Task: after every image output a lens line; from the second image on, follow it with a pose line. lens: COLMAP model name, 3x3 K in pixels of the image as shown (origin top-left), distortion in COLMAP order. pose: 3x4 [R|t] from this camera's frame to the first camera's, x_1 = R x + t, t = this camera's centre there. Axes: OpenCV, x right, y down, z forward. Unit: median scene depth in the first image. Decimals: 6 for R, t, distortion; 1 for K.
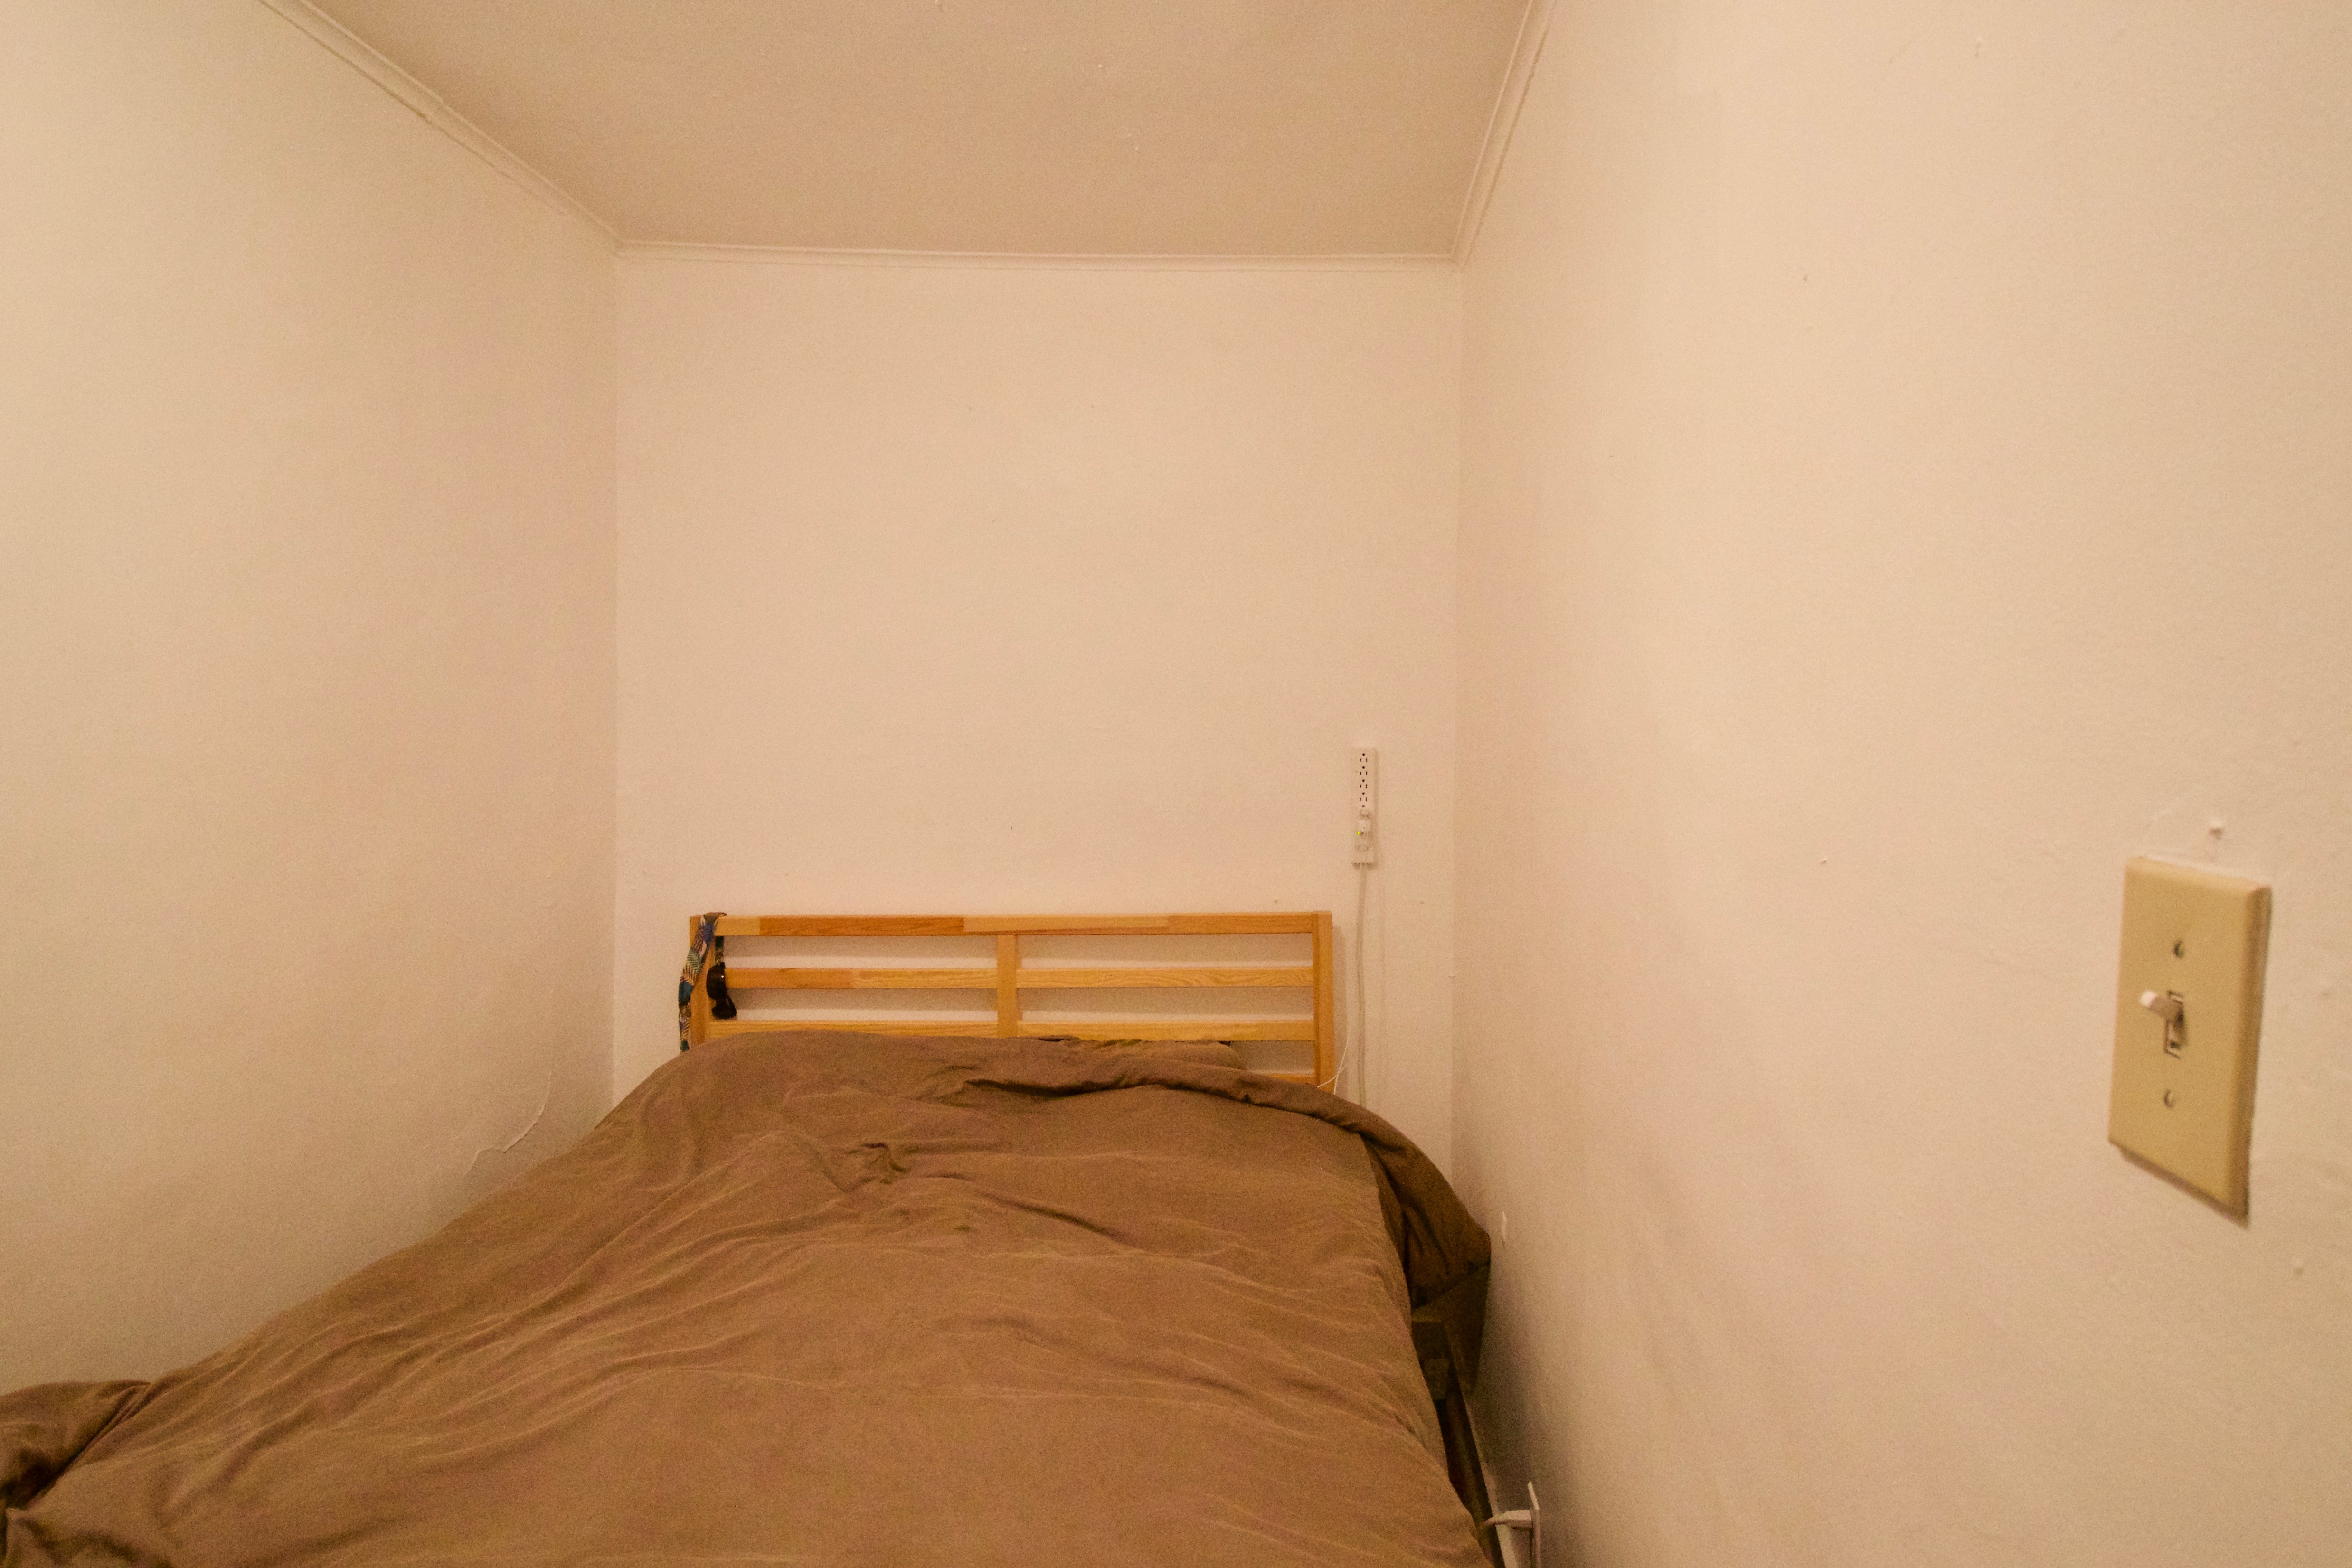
lens RADIAL K [[1335.1, 0, 1188.8], [0, 1335.1, 775.2], [0, 0, 1]] dist [0.000754, -0.008830]
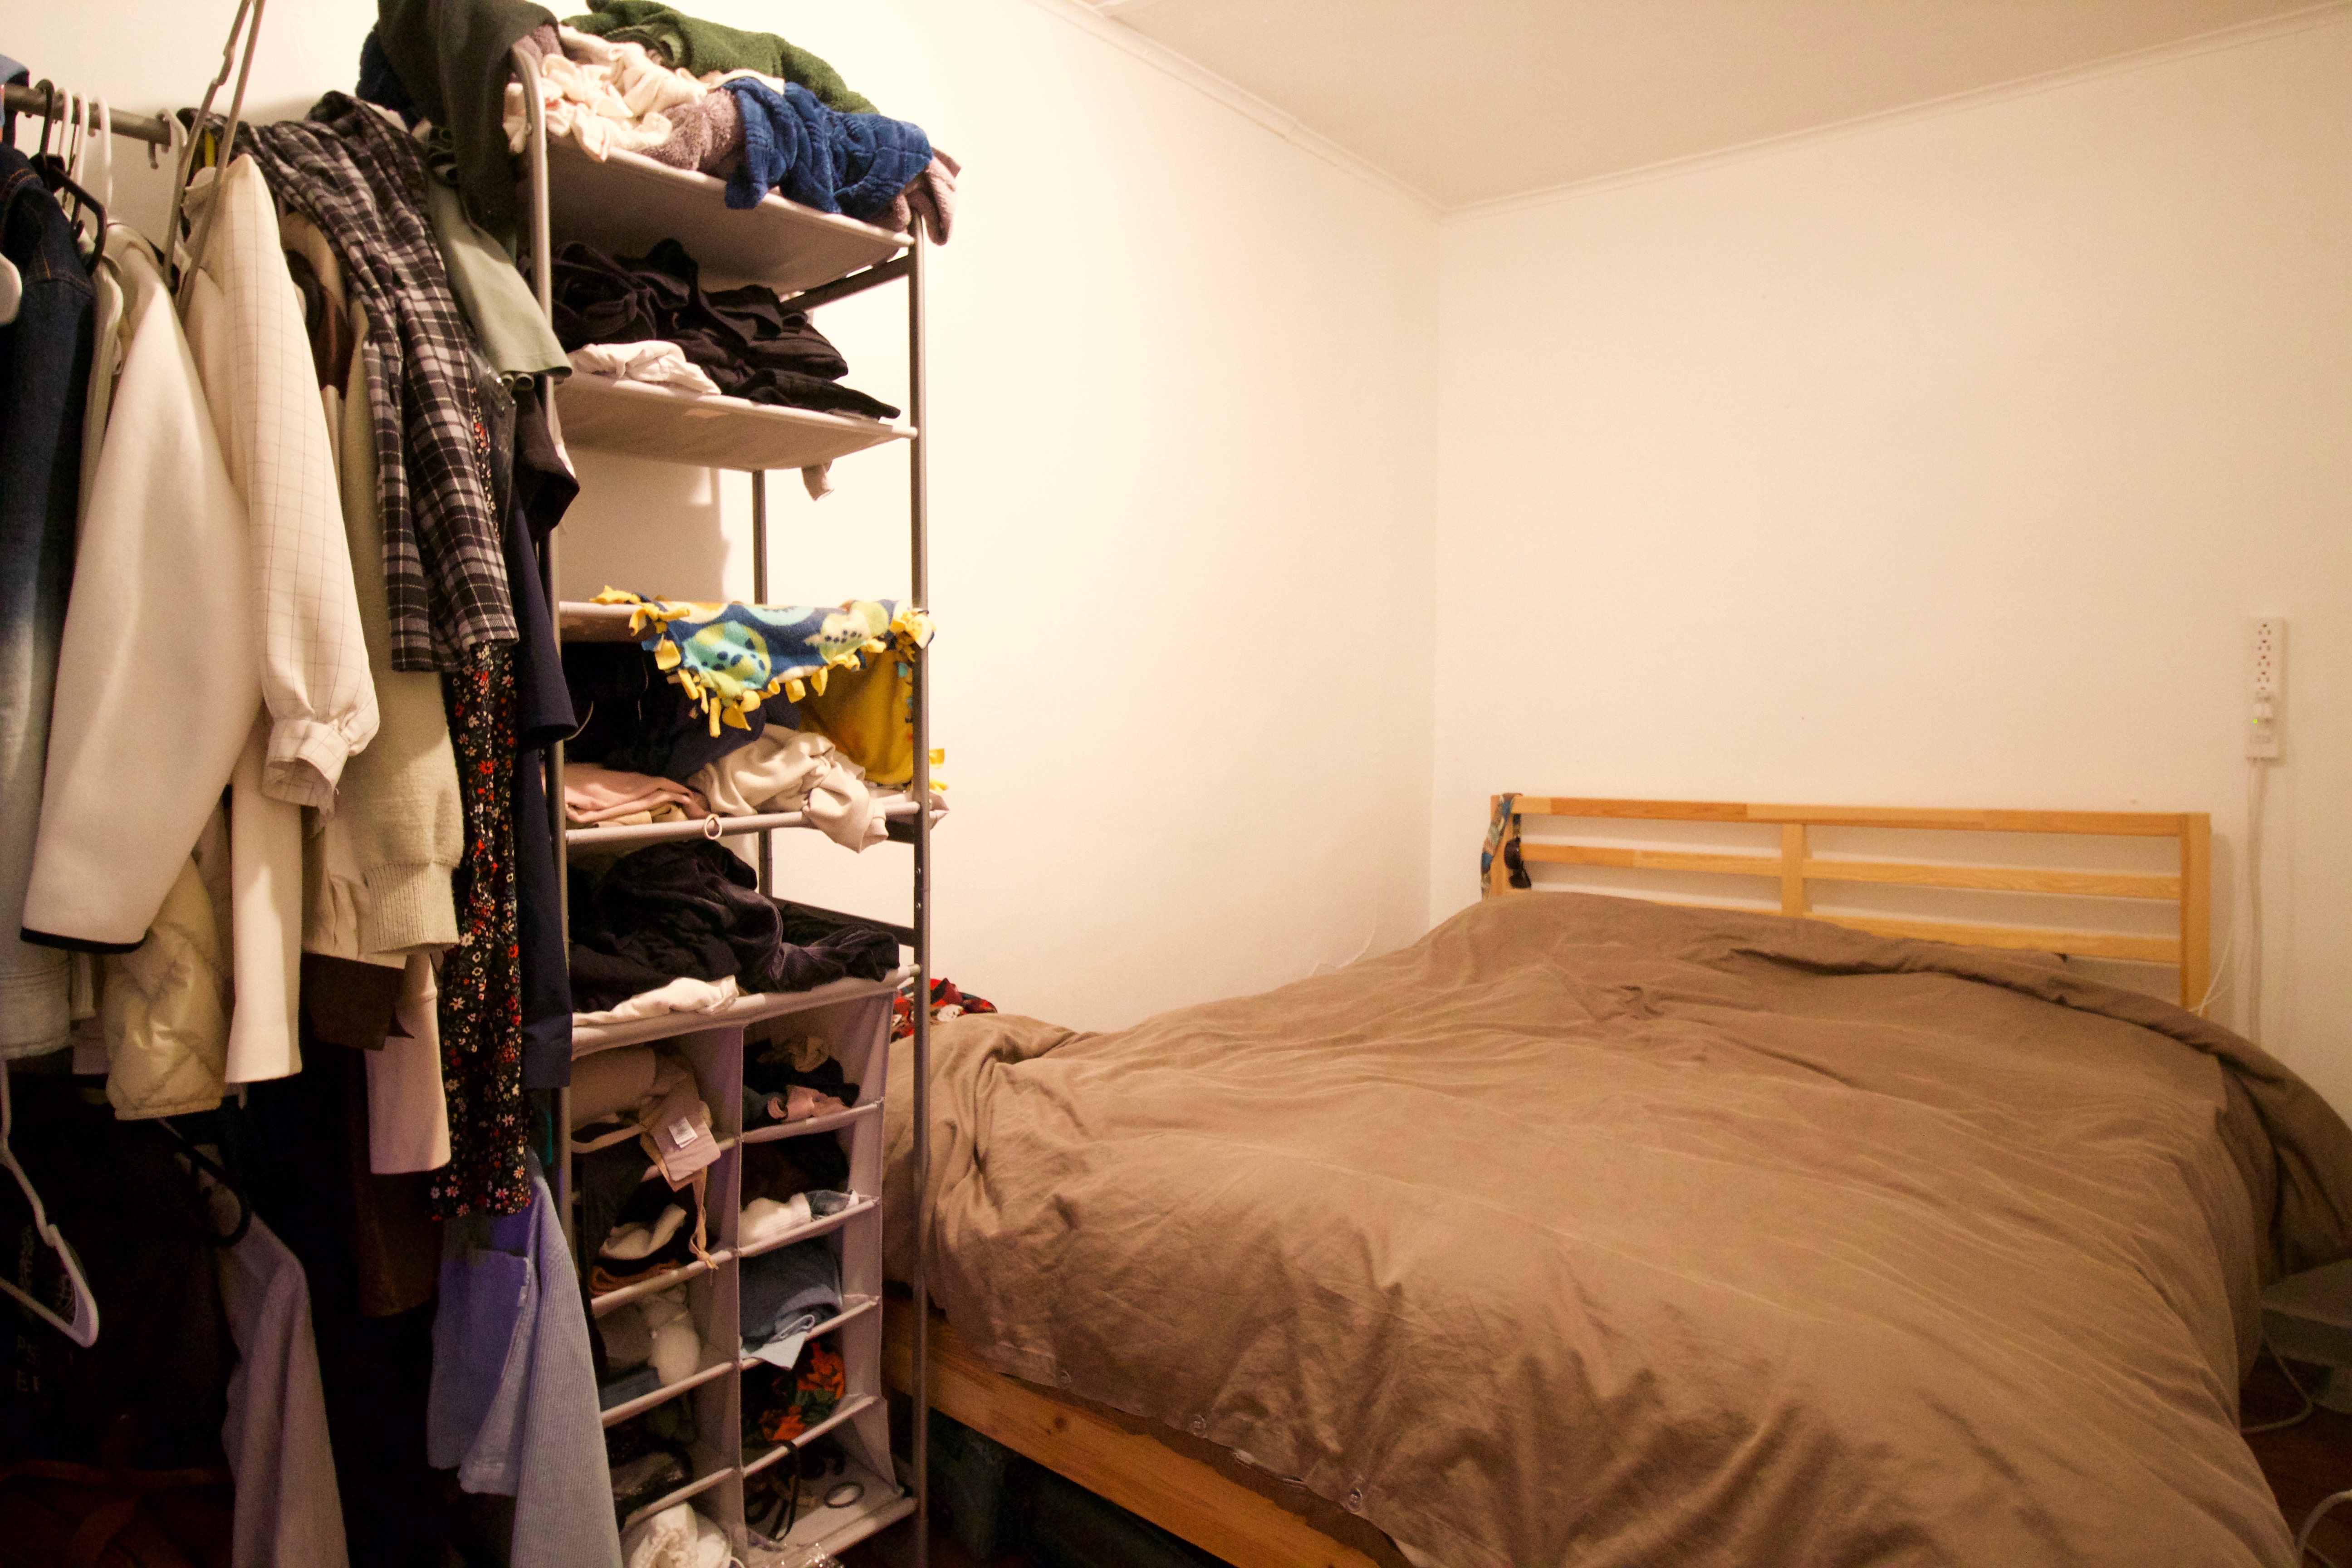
lens RADIAL K [[1288.4, 0, 1196.3], [0, 1288.4, 769.3], [0, 0, 1]] dist [0.009252, -0.014434]
pose [[0.807133, 0.018586, -0.590076, 0.072028], [-0.006523, 0.999724, 0.022567, 0.062251], [0.590333, -0.014365, 0.807032, -0.033596]]
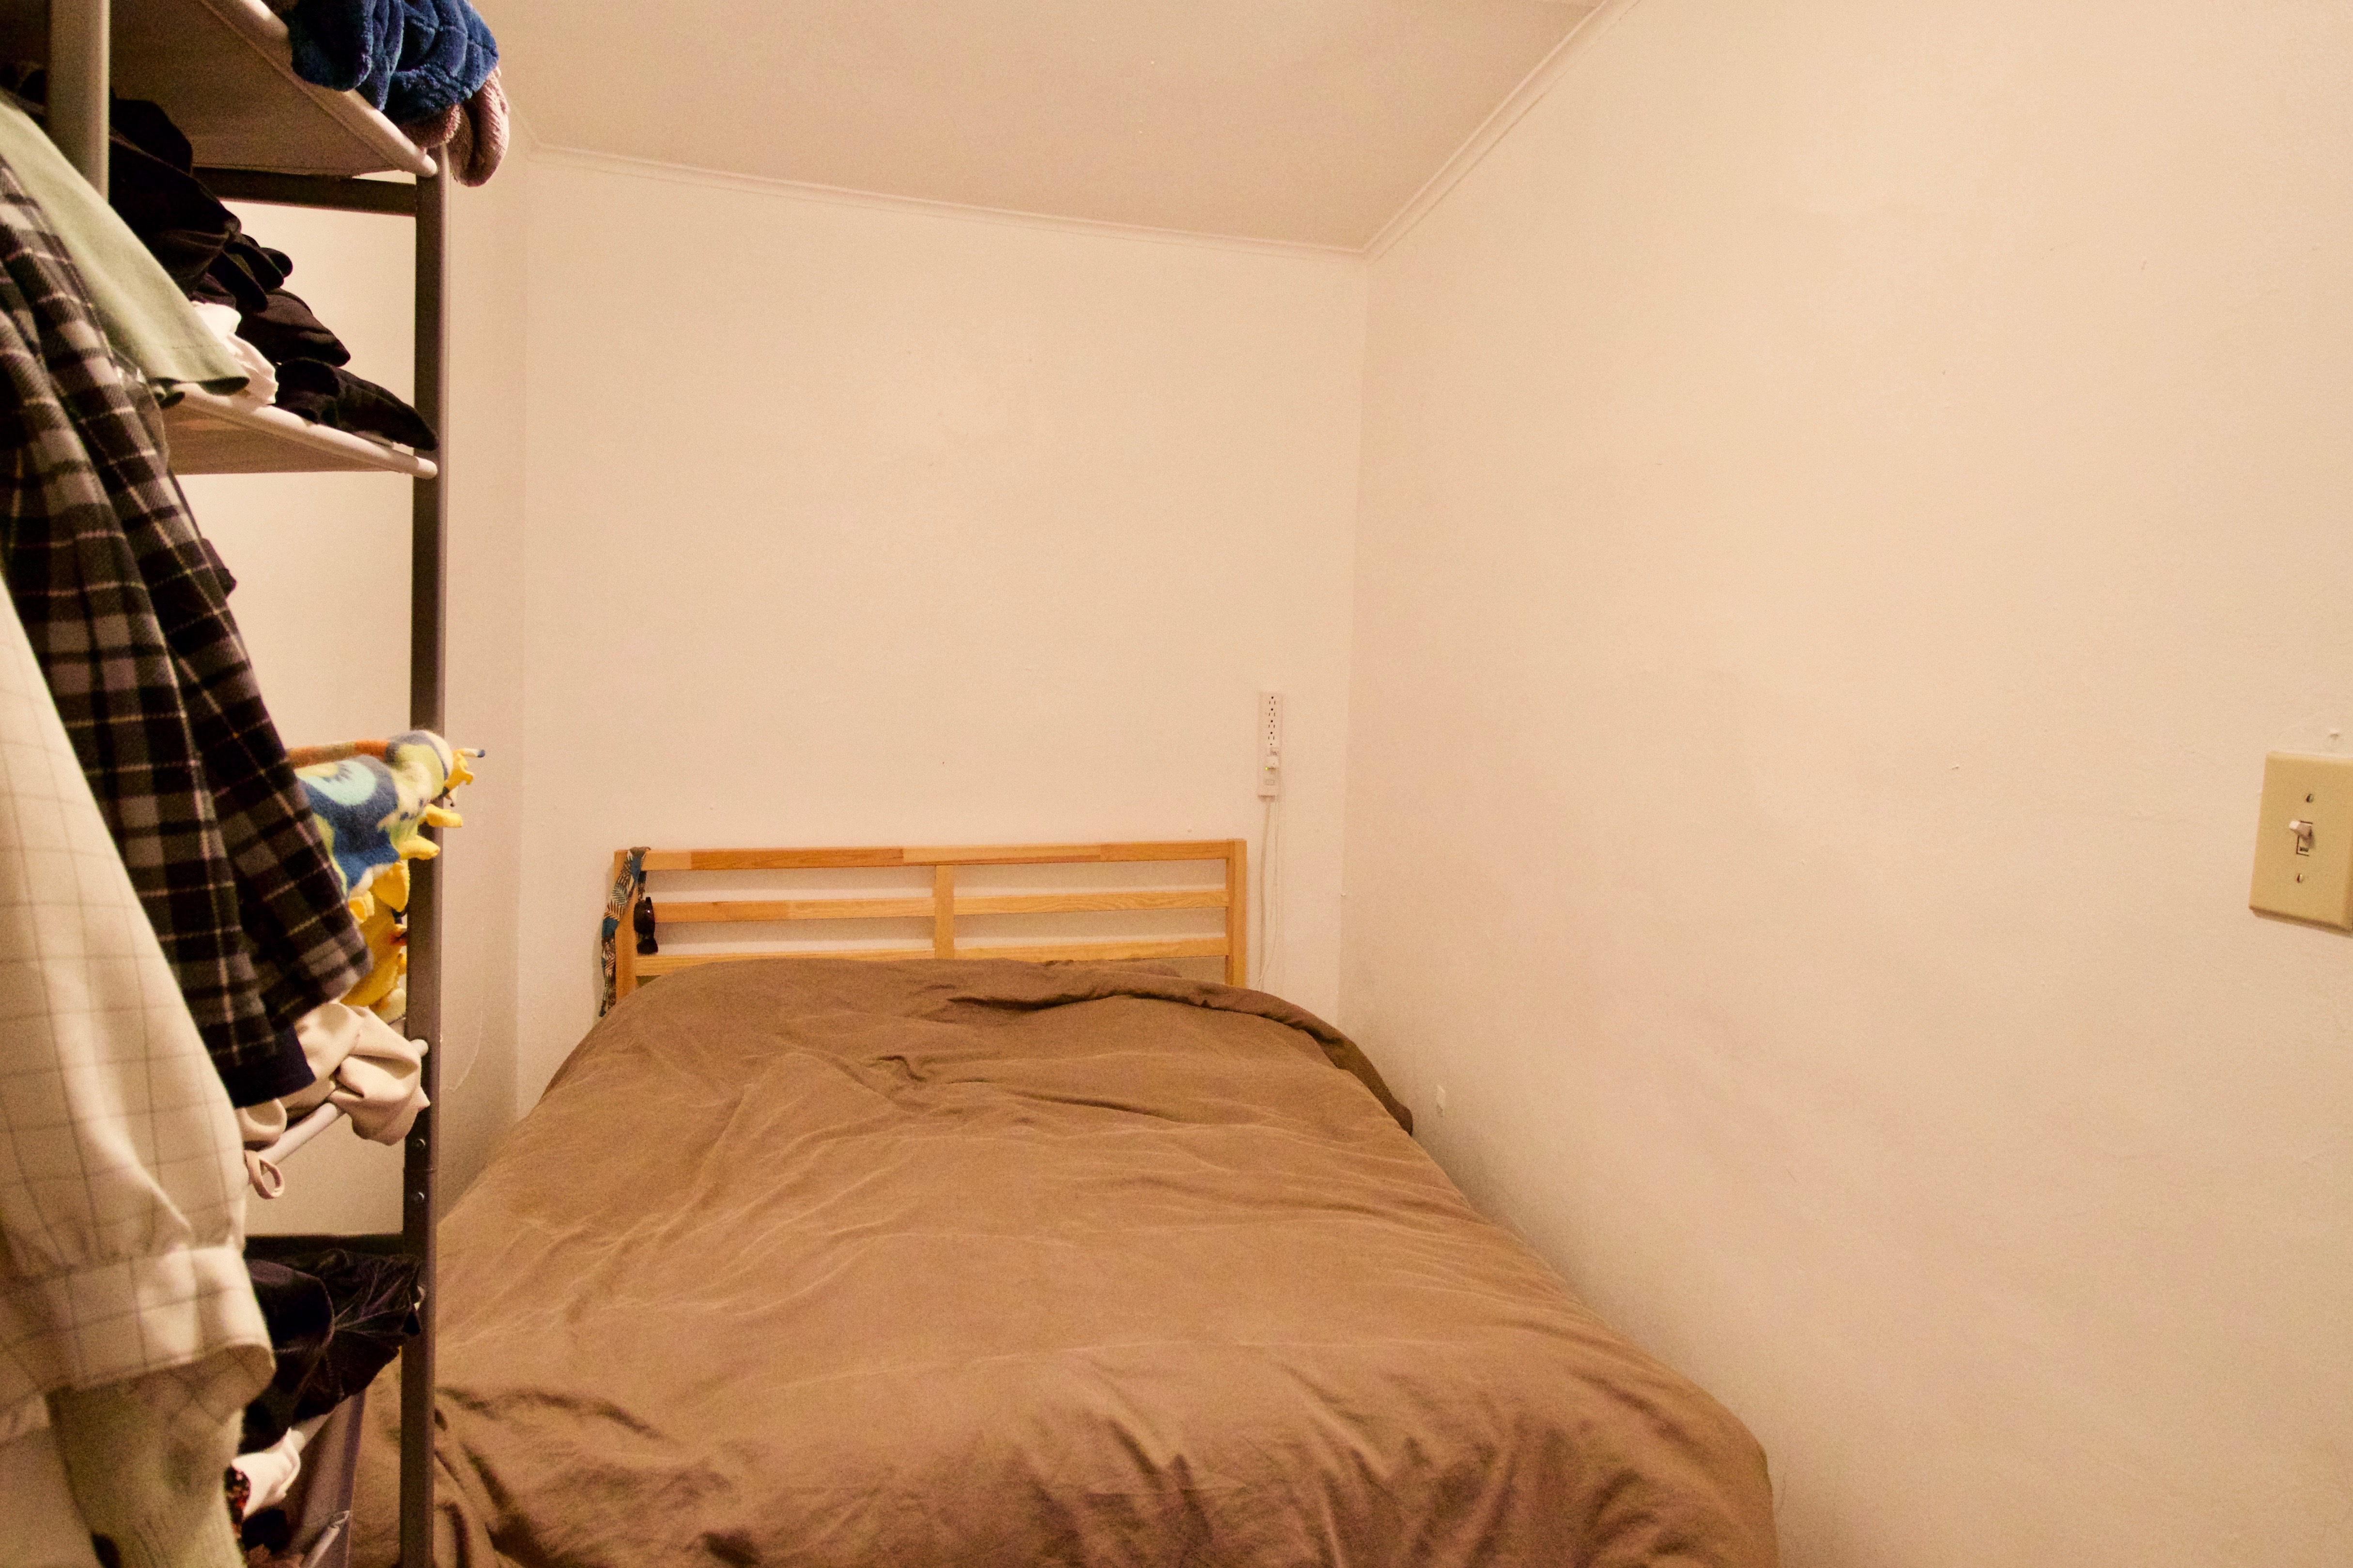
lens RADIAL K [[1335.5, 0, 1237.9], [0, 1335.5, 776.2], [0, 0, 1]] dist [0.000754, -0.008830]
pose [[0.964679, 0.001580, 0.263422, -0.194893], [-0.012202, 0.999177, 0.038694, 0.007337], [-0.263144, -0.040541, 0.963904, -0.065981]]
